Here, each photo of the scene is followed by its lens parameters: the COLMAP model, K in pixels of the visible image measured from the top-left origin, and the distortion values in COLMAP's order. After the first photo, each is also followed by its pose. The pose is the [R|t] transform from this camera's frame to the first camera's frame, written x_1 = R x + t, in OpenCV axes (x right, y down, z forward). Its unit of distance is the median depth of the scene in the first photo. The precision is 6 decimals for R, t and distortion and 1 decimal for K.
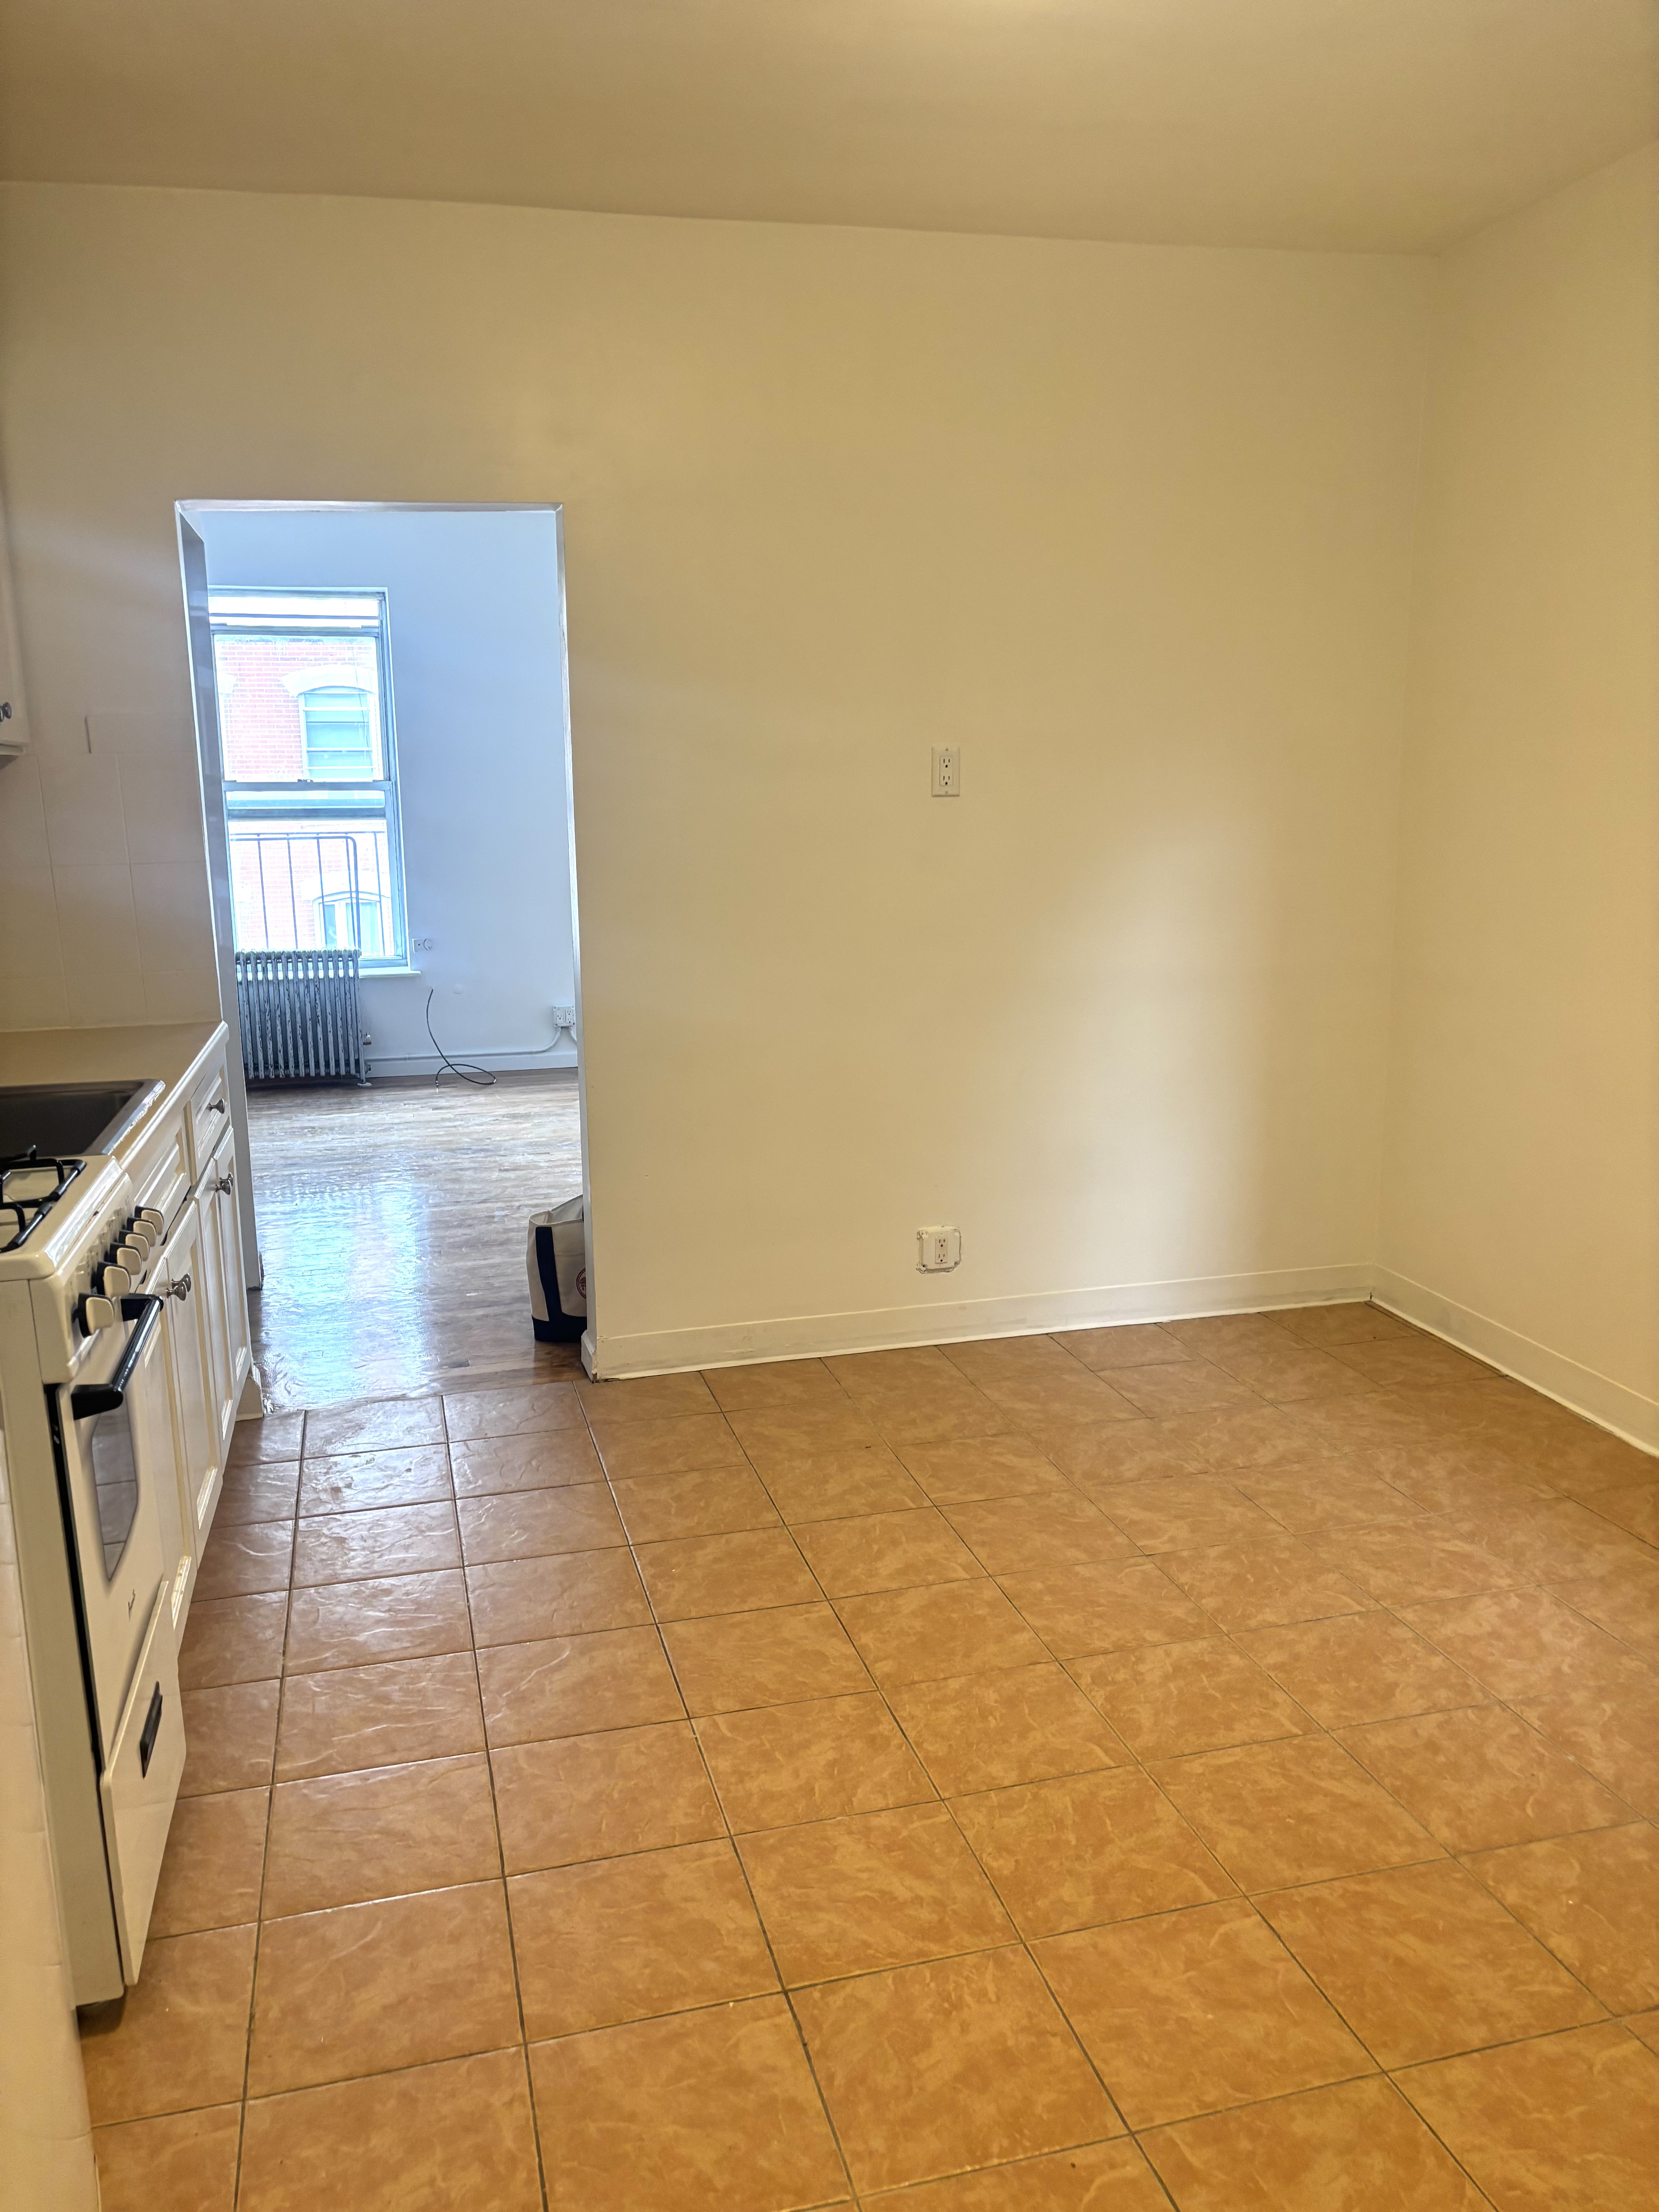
lens RADIAL K [[1659.7, 0, 820.2], [0, 1659.7, 1095.9], [0, 0, 1]] dist [0.015550, 0.000875]
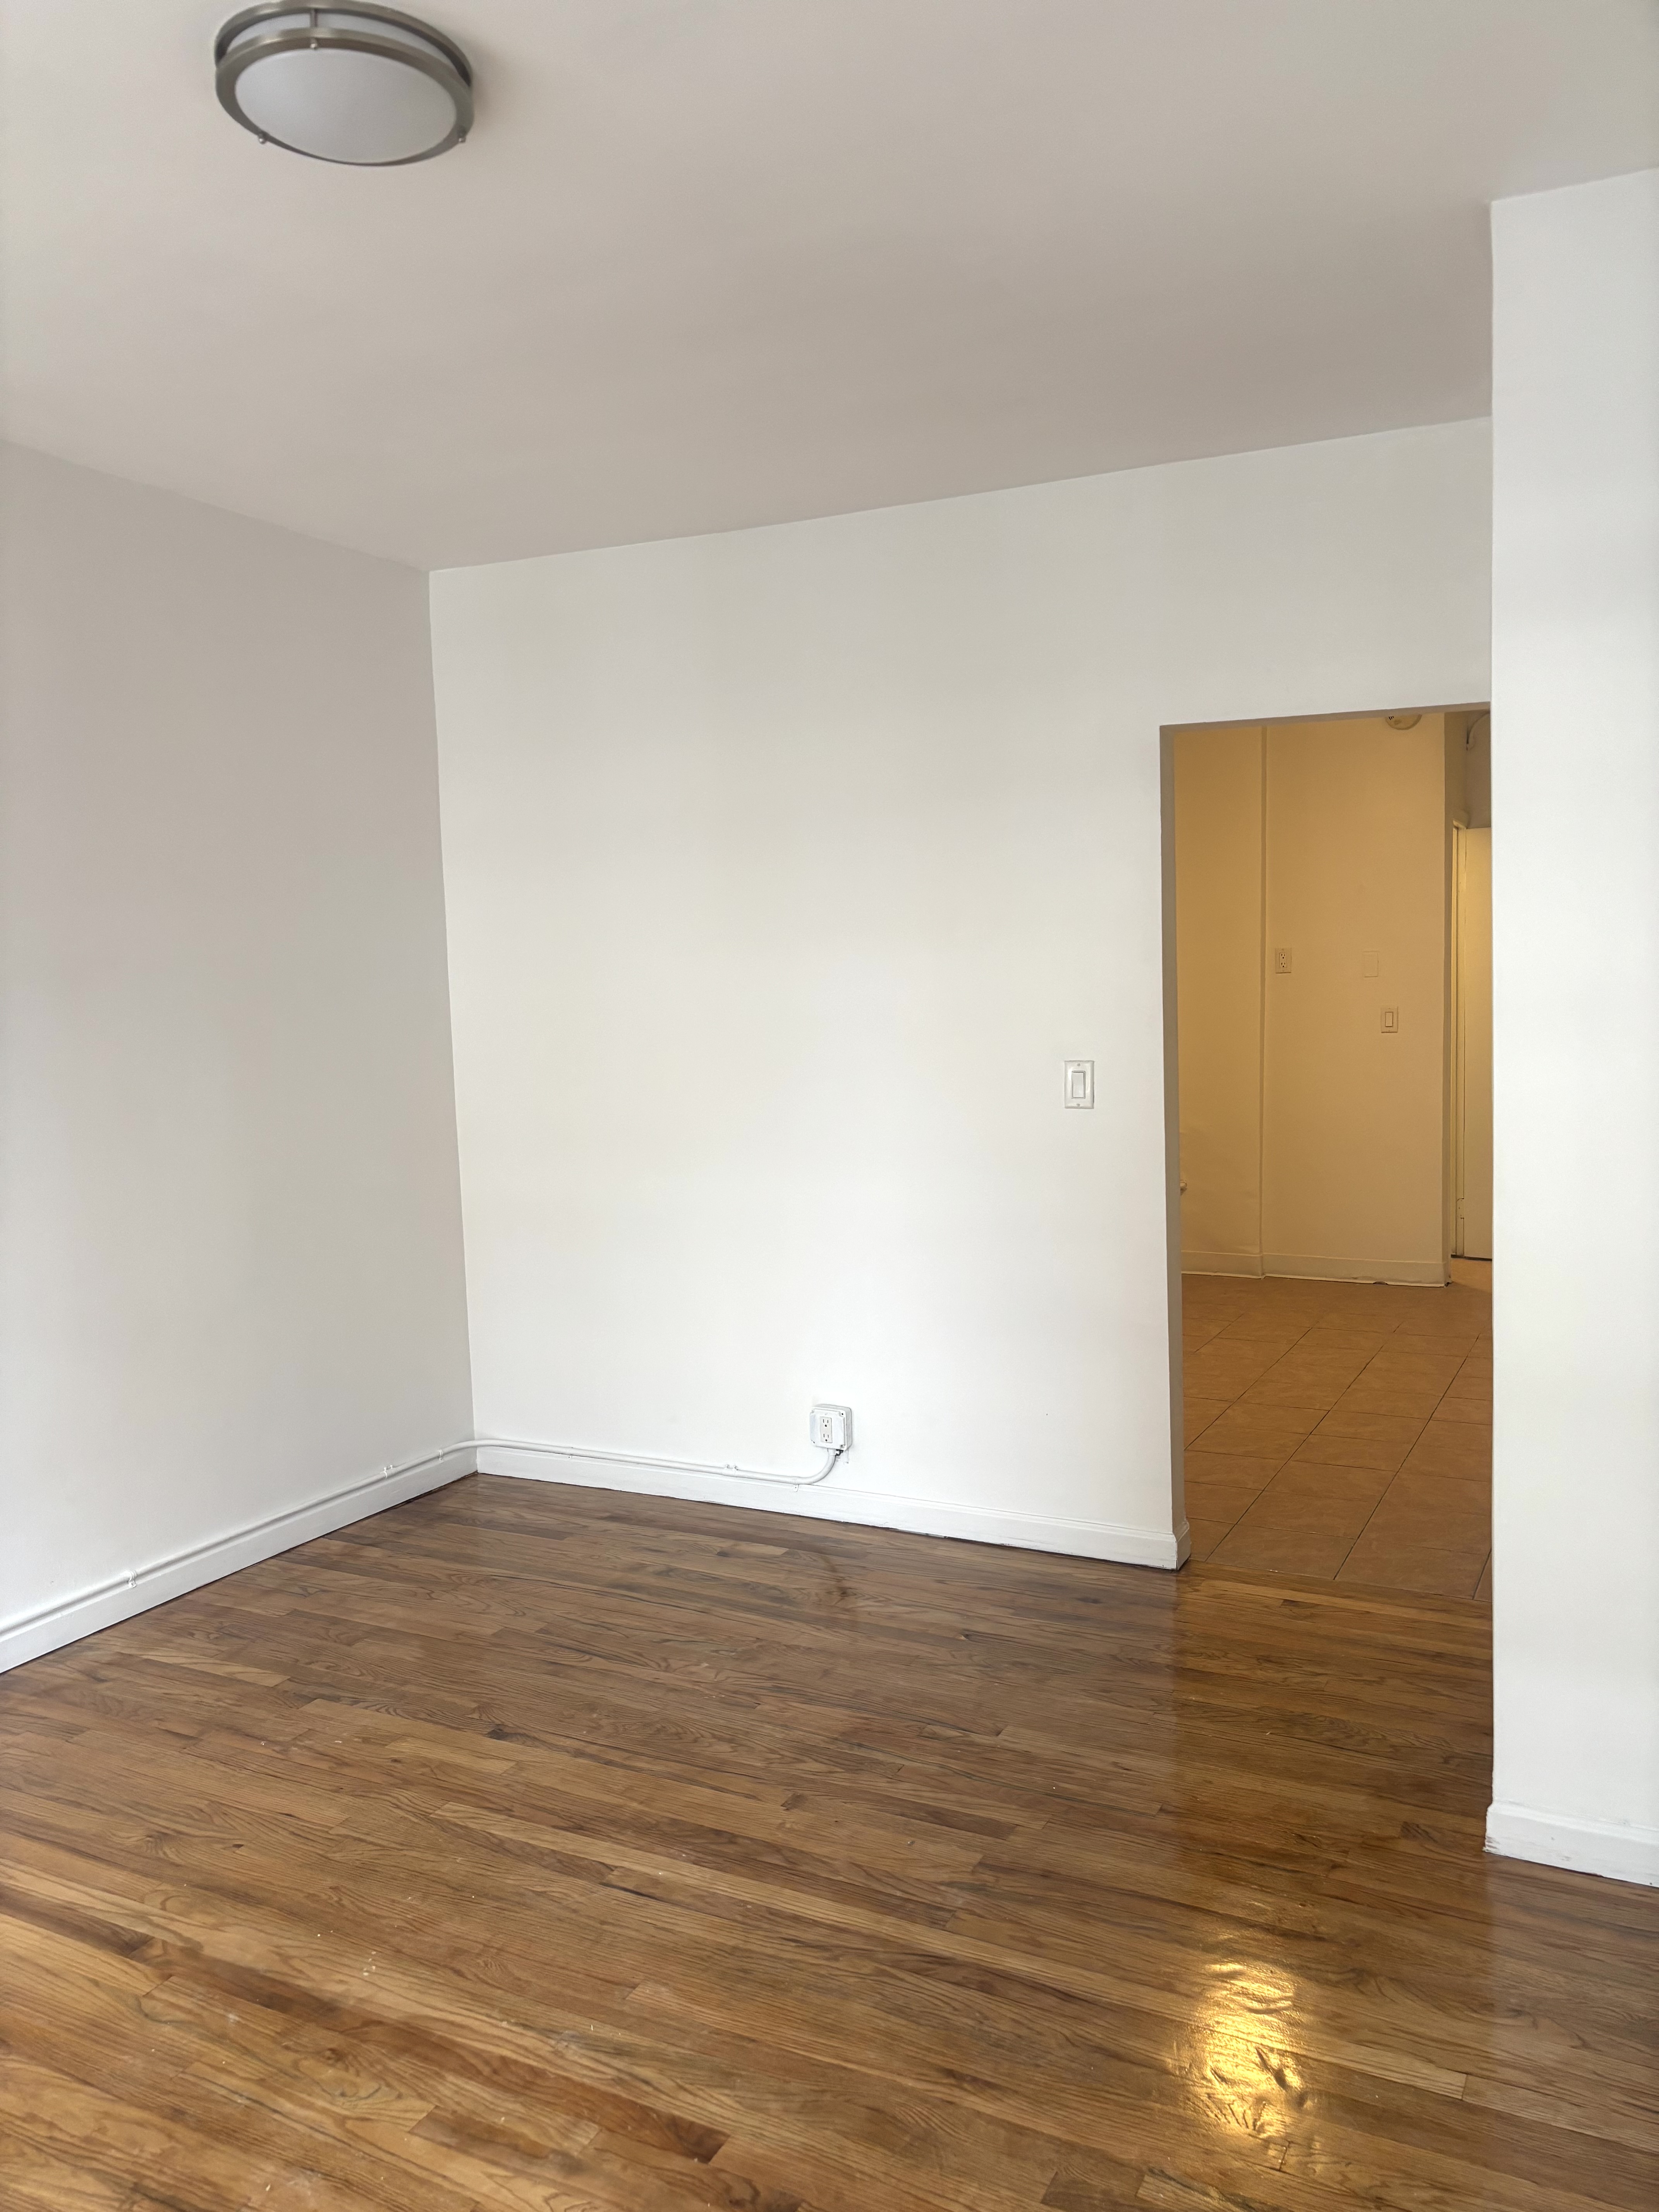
lens RADIAL K [[1659.7, 0, 825.1], [0, 1659.7, 1106.7], [0, 0, 1]] dist [0.015550, 0.000875]
pose [[-0.728359, -0.009872, 0.685125, -0.356446], [0.177226, 0.963156, 0.202288, -0.180413], [-0.661879, 0.268761, -0.699774, 0.948276]]
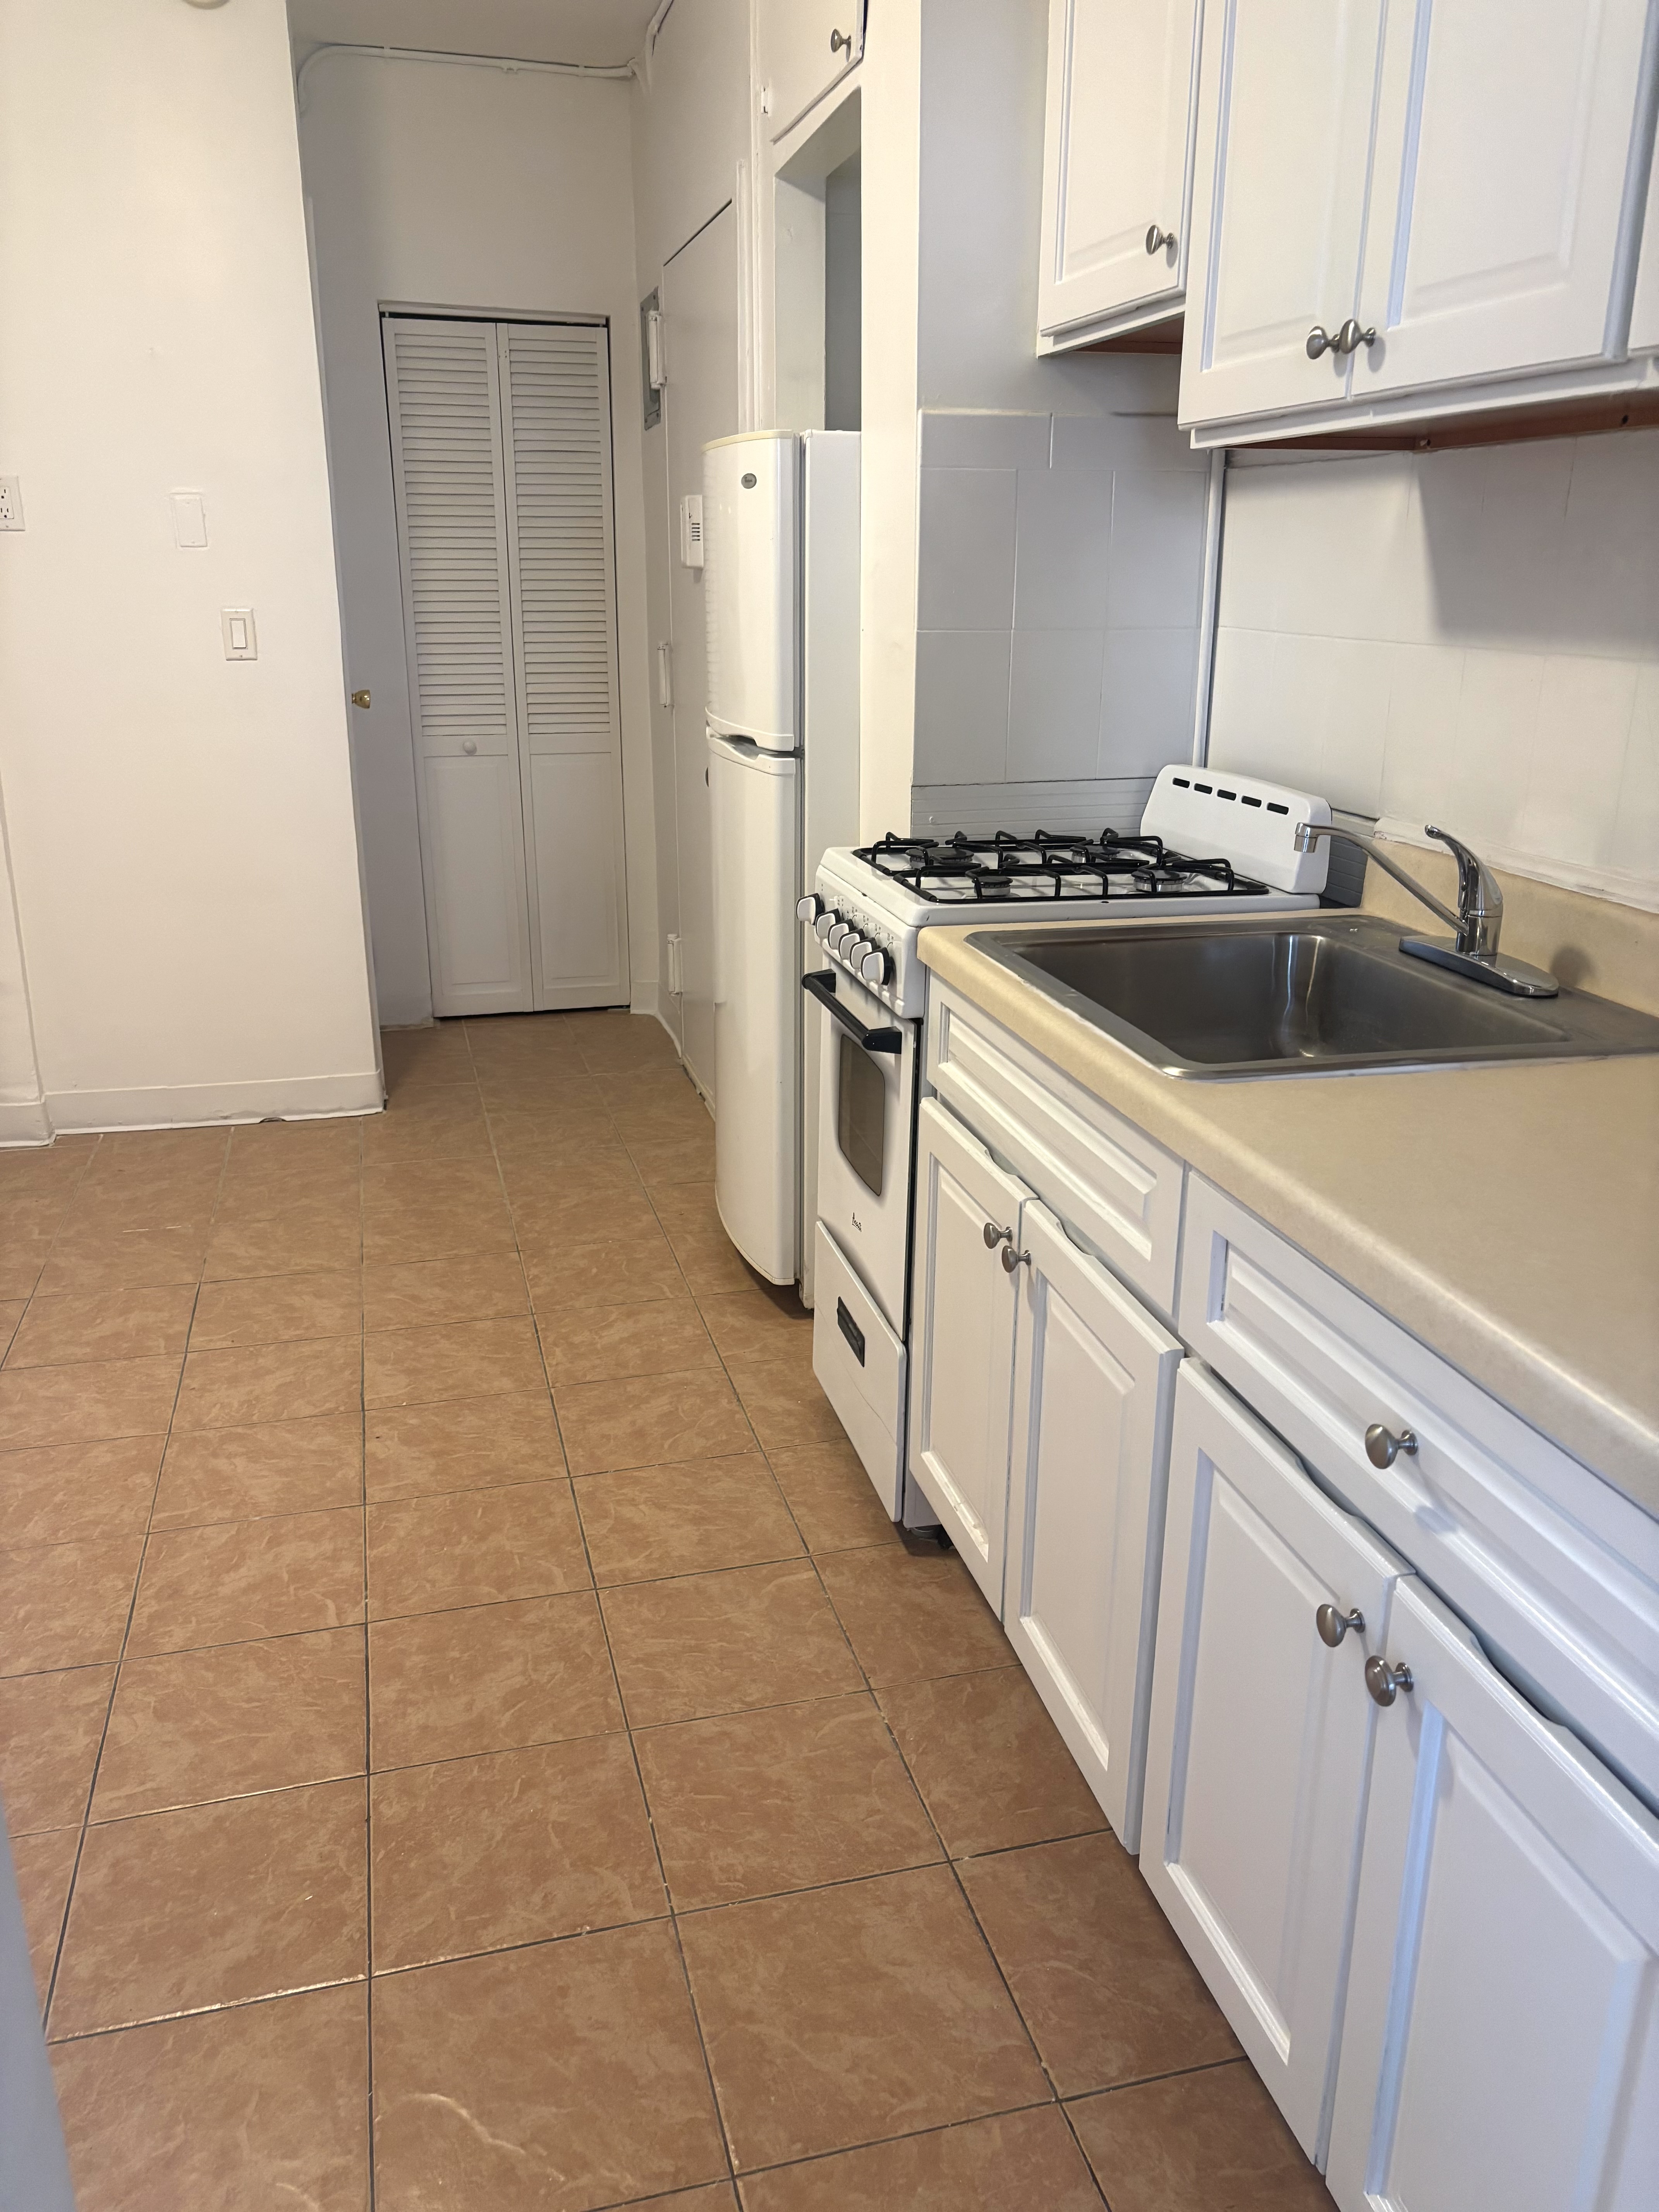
lens RADIAL K [[1659.7, 0, 831.8], [0, 1659.7, 1105.7], [0, 0, 1]] dist [0.015550, 0.000875]
pose [[-0.999918, 0.012533, 0.002565, -0.111420], [0.012197, 0.873538, 0.486602, -0.095402], [0.003858, 0.486594, -0.873620, 0.554687]]
